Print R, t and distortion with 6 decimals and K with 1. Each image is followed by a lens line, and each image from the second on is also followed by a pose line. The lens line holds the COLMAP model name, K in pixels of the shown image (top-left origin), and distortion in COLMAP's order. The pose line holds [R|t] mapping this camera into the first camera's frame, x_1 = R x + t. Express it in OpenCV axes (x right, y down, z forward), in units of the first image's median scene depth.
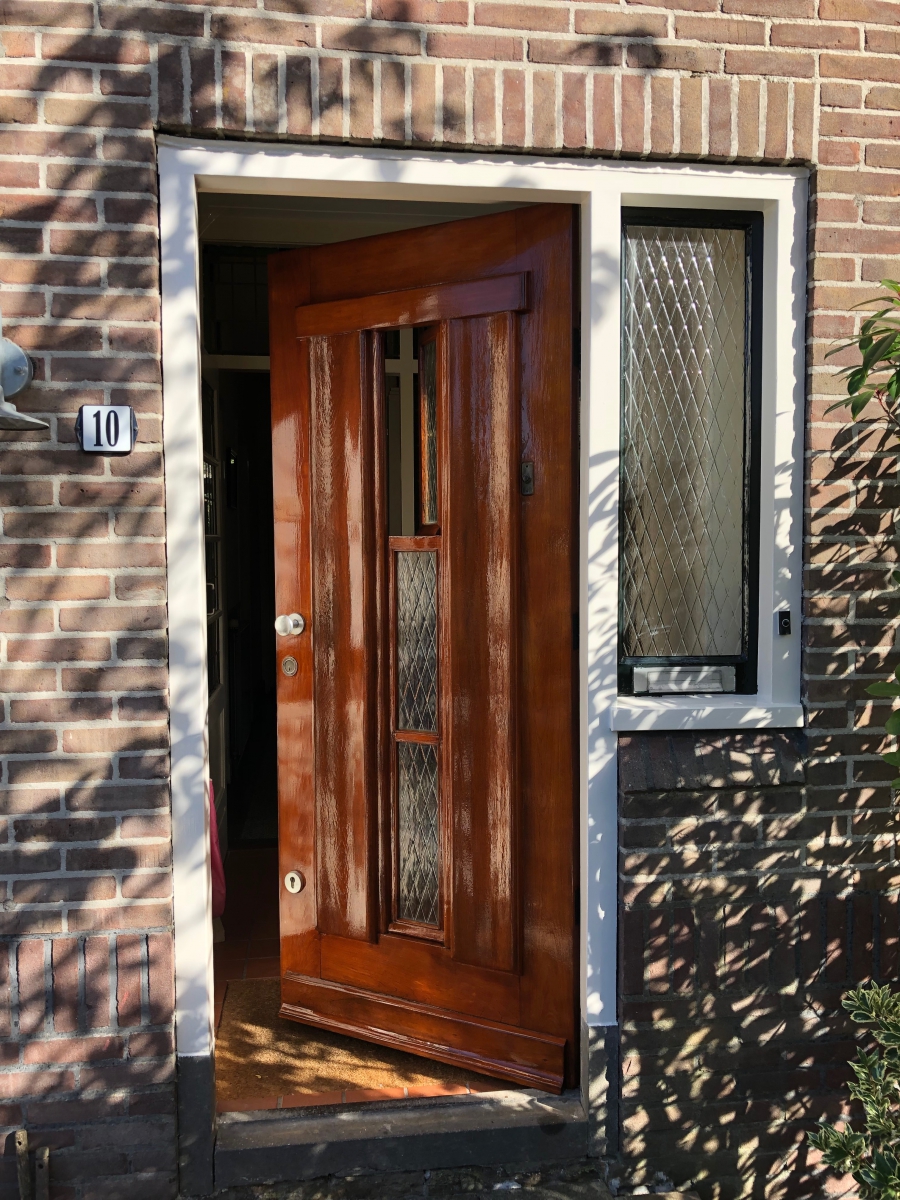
lens RADIAL K [[971.8, 0, 444.7], [0, 971.8, 593.4], [0, 0, 1]] dist [0.019441, -0.017526]
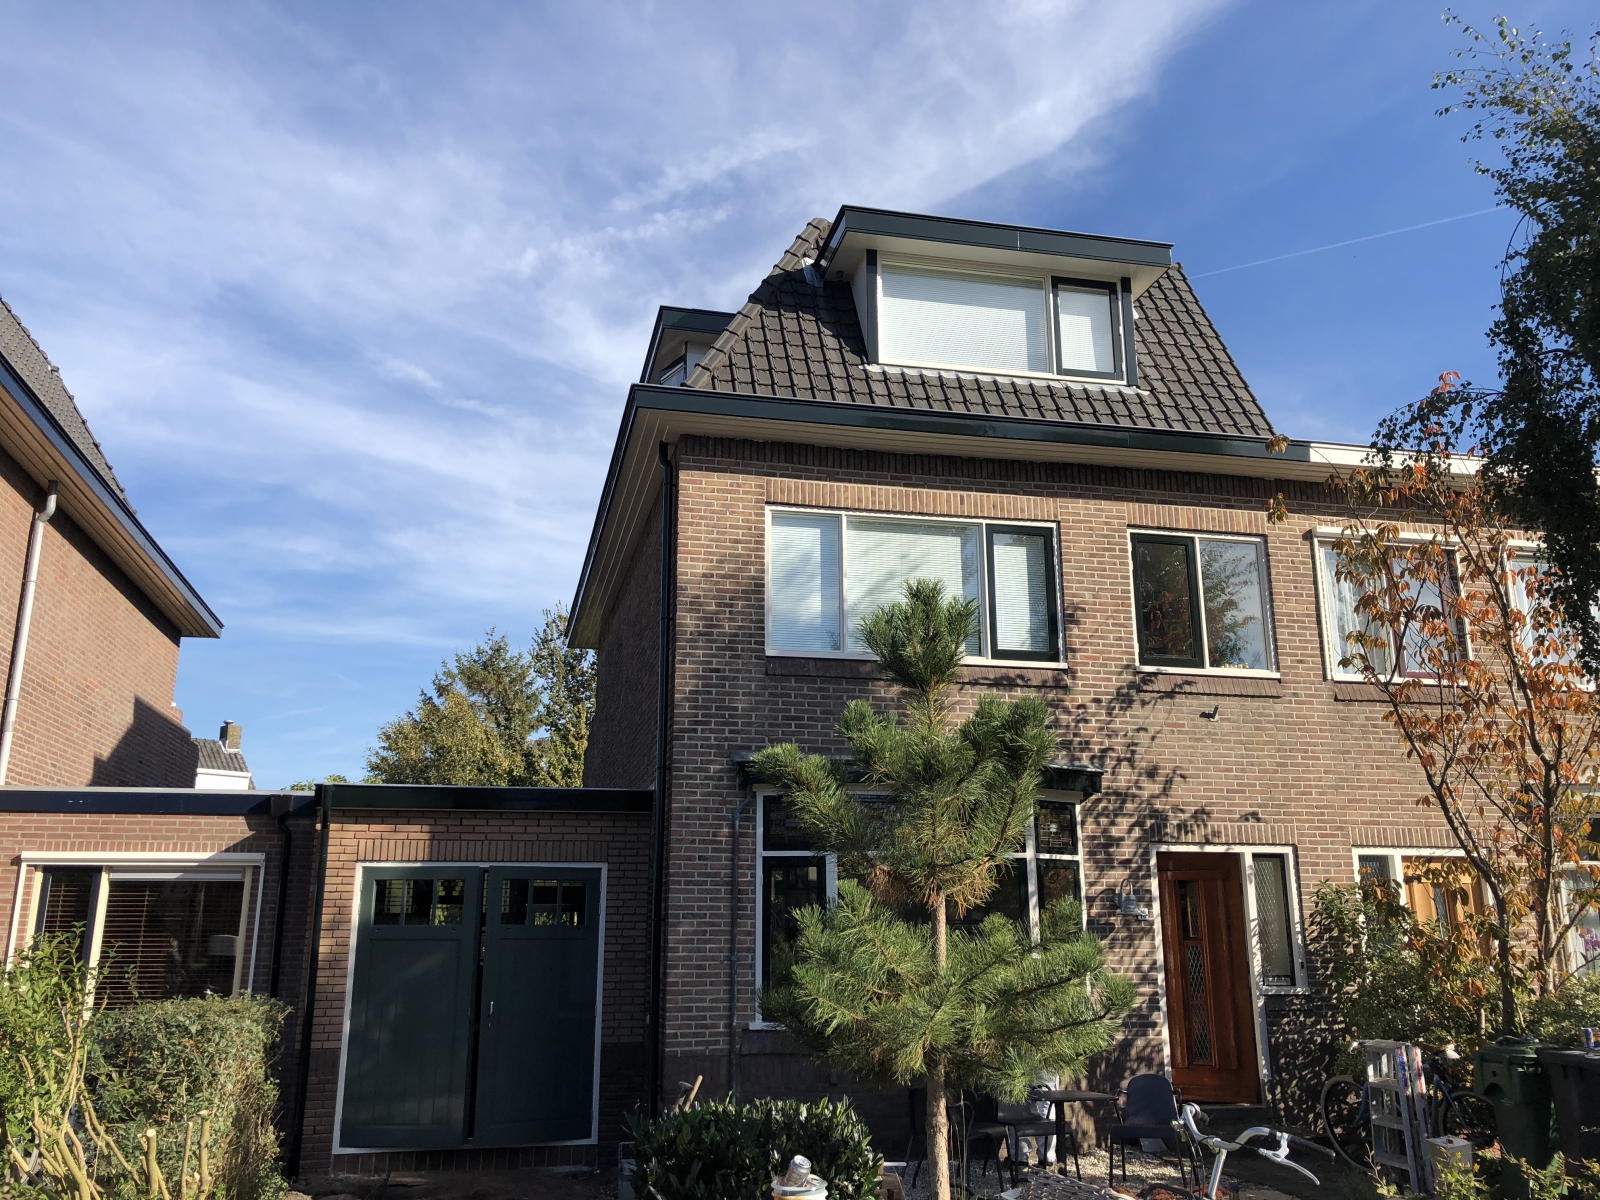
lens RADIAL K [[1295.8, 0, 788.9], [0, 1295.8, 587.4], [0, 0, 1]] dist [0.019441, -0.017526]
pose [[0.995661, 0.030200, 0.088020, -2.153379], [-0.001359, 0.950491, -0.310749, 0.210286], [-0.093047, 0.309281, 0.946408, -4.094958]]
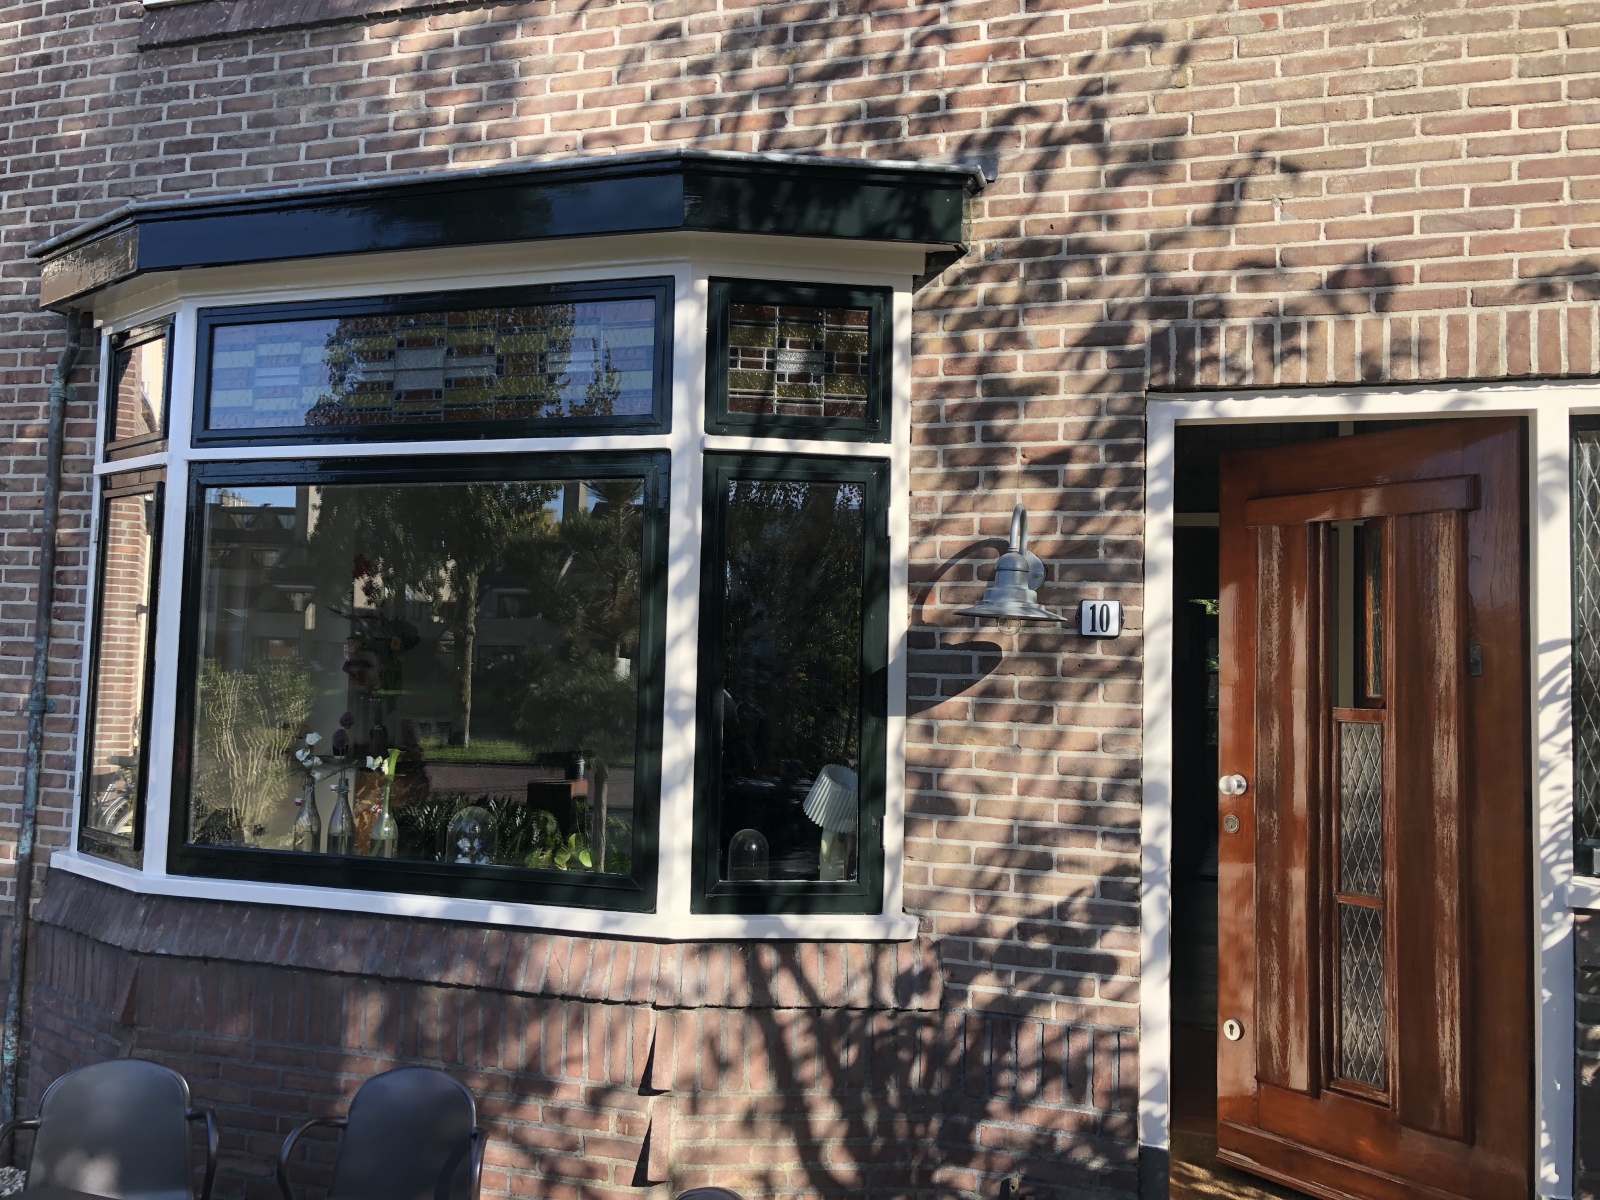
lens RADIAL K [[1295.8, 0, 801.1], [0, 1295.8, 587.4], [0, 0, 1]] dist [0.019441, -0.017526]
pose [[0.912425, 0.003752, -0.409227, -0.007329], [-0.055531, 0.991844, -0.114721, 0.007739], [0.405459, 0.127399, 0.905192, -0.643242]]
